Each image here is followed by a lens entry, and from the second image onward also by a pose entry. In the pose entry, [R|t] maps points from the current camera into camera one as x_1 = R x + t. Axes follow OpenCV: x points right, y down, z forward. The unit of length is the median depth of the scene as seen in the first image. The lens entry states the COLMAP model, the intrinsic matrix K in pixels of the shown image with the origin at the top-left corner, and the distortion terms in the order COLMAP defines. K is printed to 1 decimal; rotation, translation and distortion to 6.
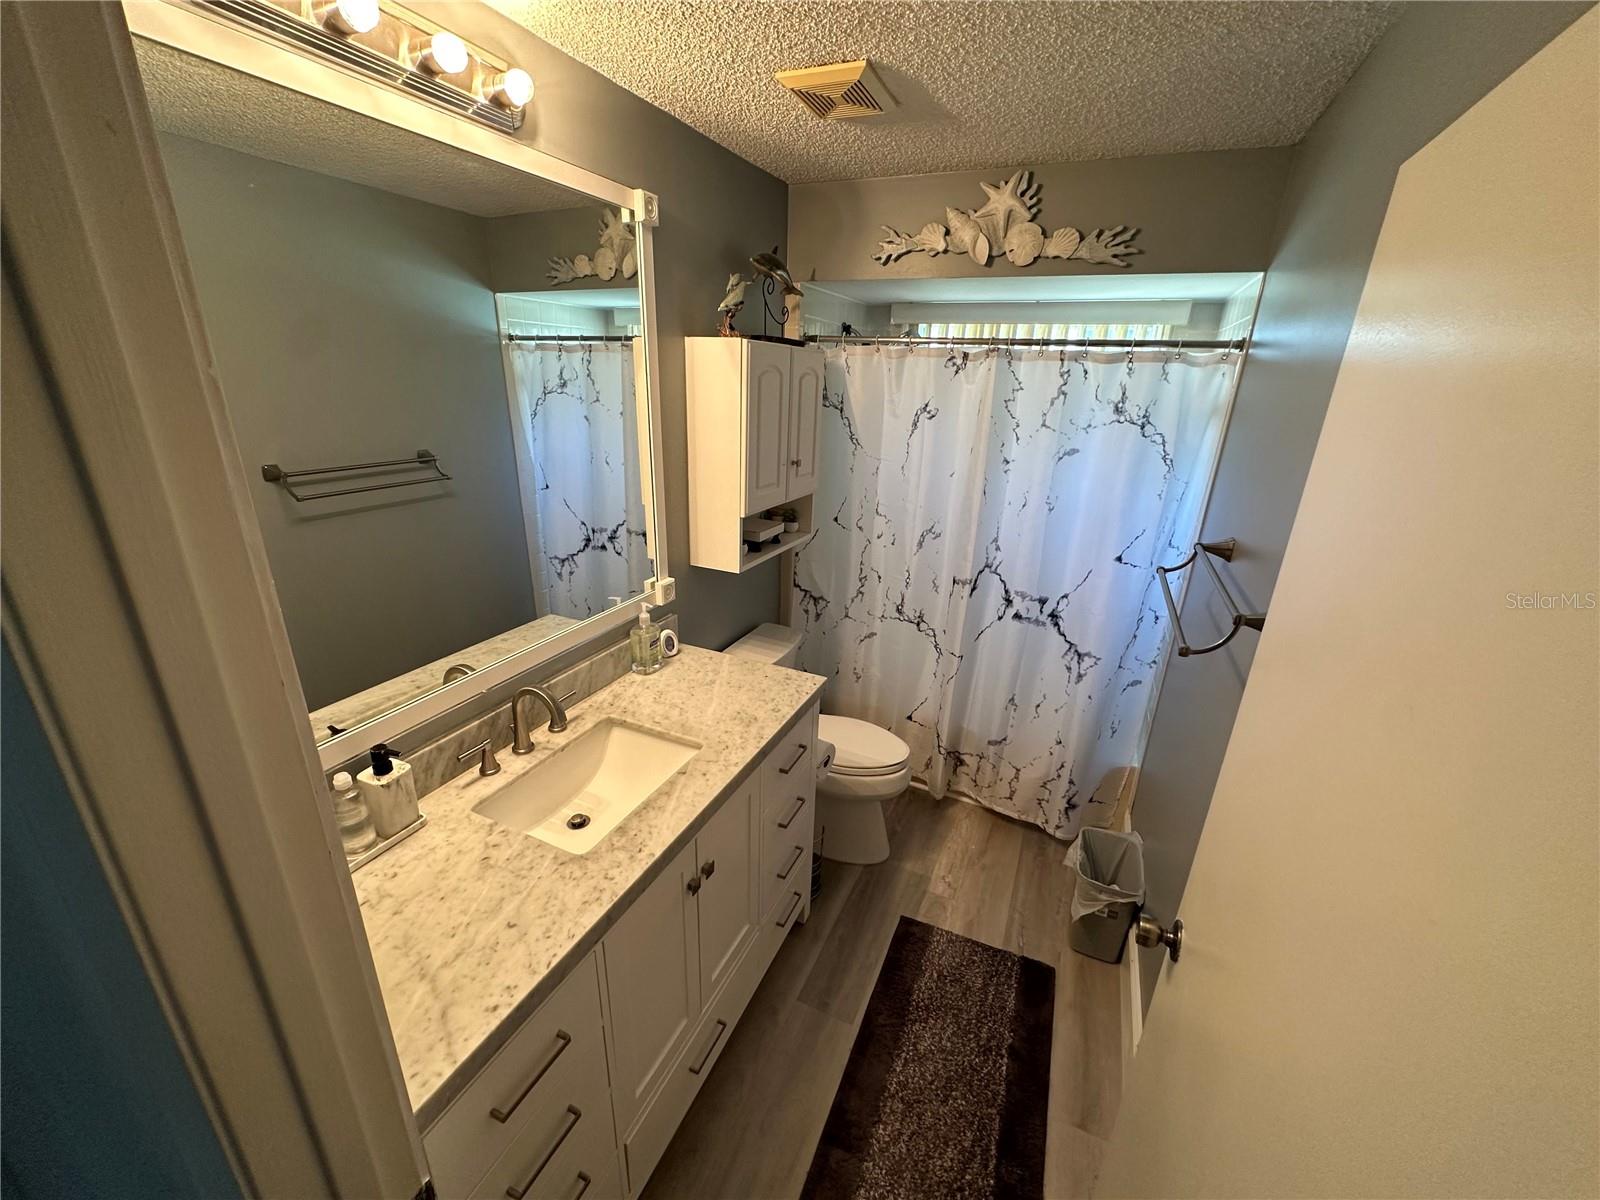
lens RADIAL K [[639.5, 0, 806.6], [0, 639.5, 605.0], [0, 0, 1]] dist [0.000410, -0.000054]
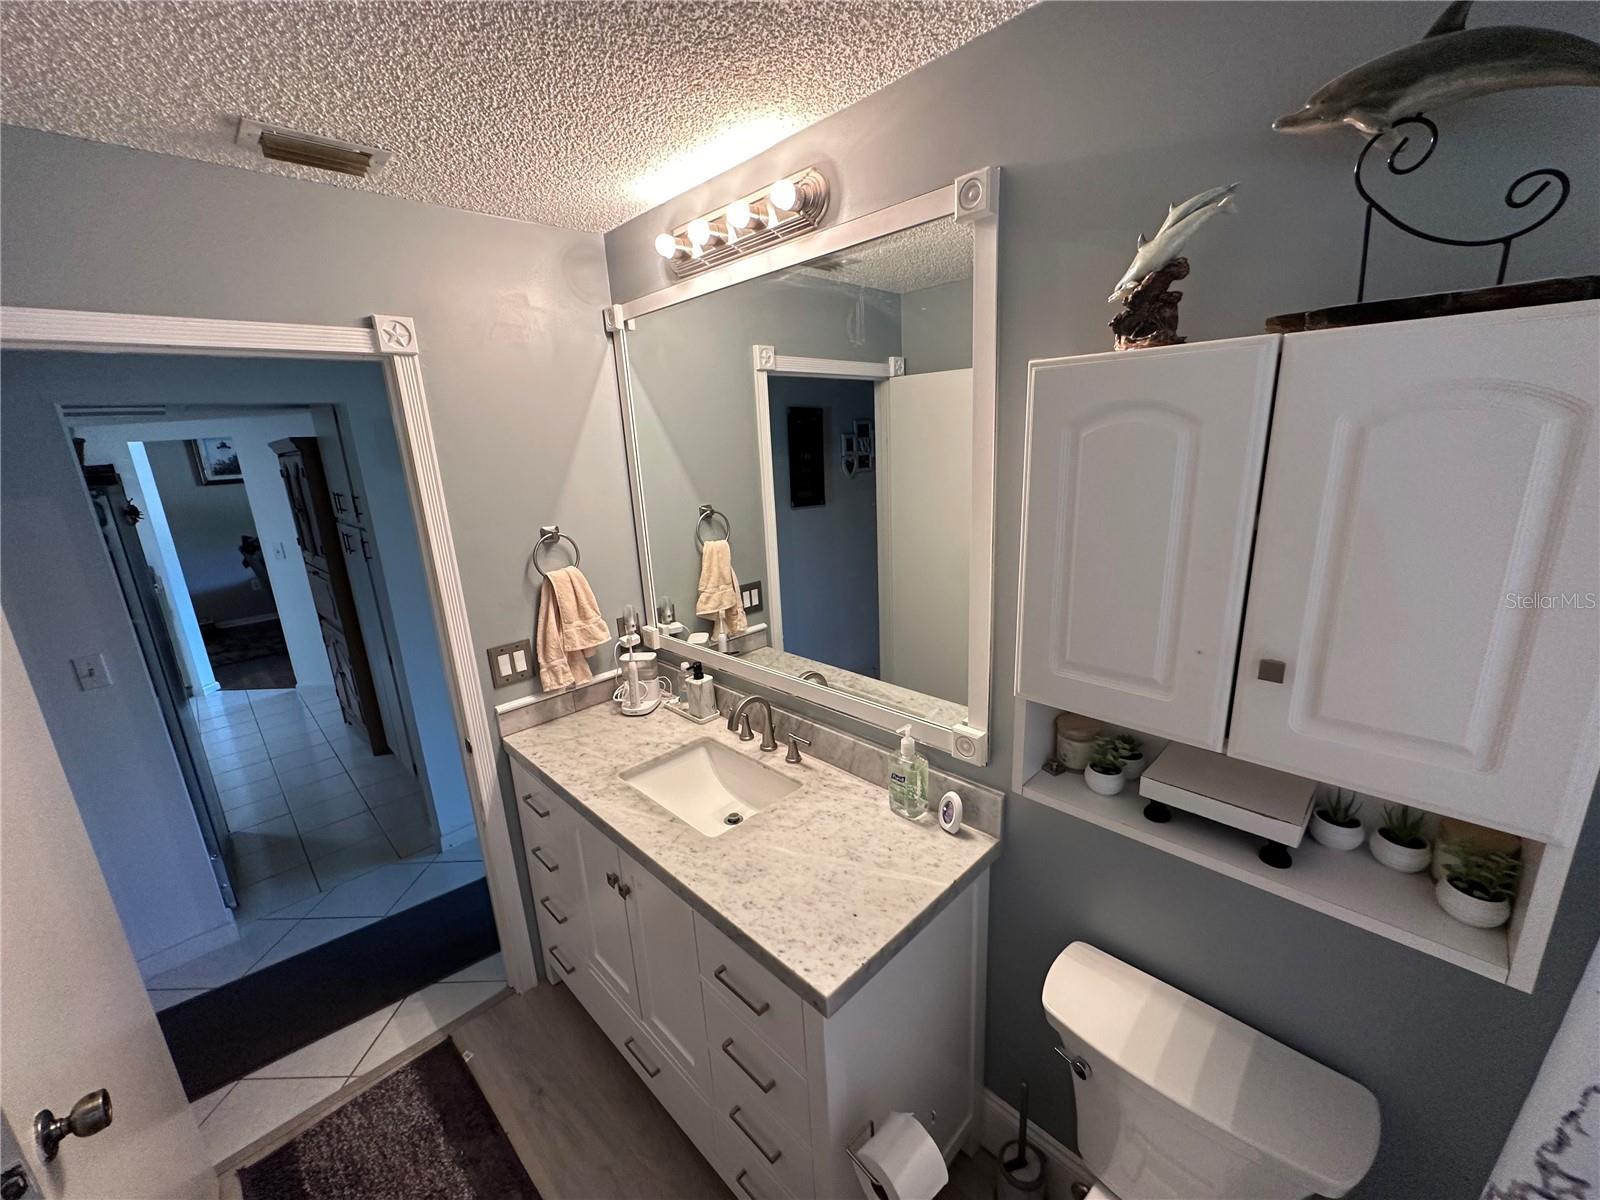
lens RADIAL K [[639.5, 0, 798.5], [0, 639.5, 605.3], [0, 0, 1]] dist [0.000410, -0.000054]
pose [[-0.368038, 0.225939, -0.901942, 0.561841], [-0.286181, 0.895413, 0.341080, -0.440621], [0.884674, 0.383649, -0.264887, 1.261695]]
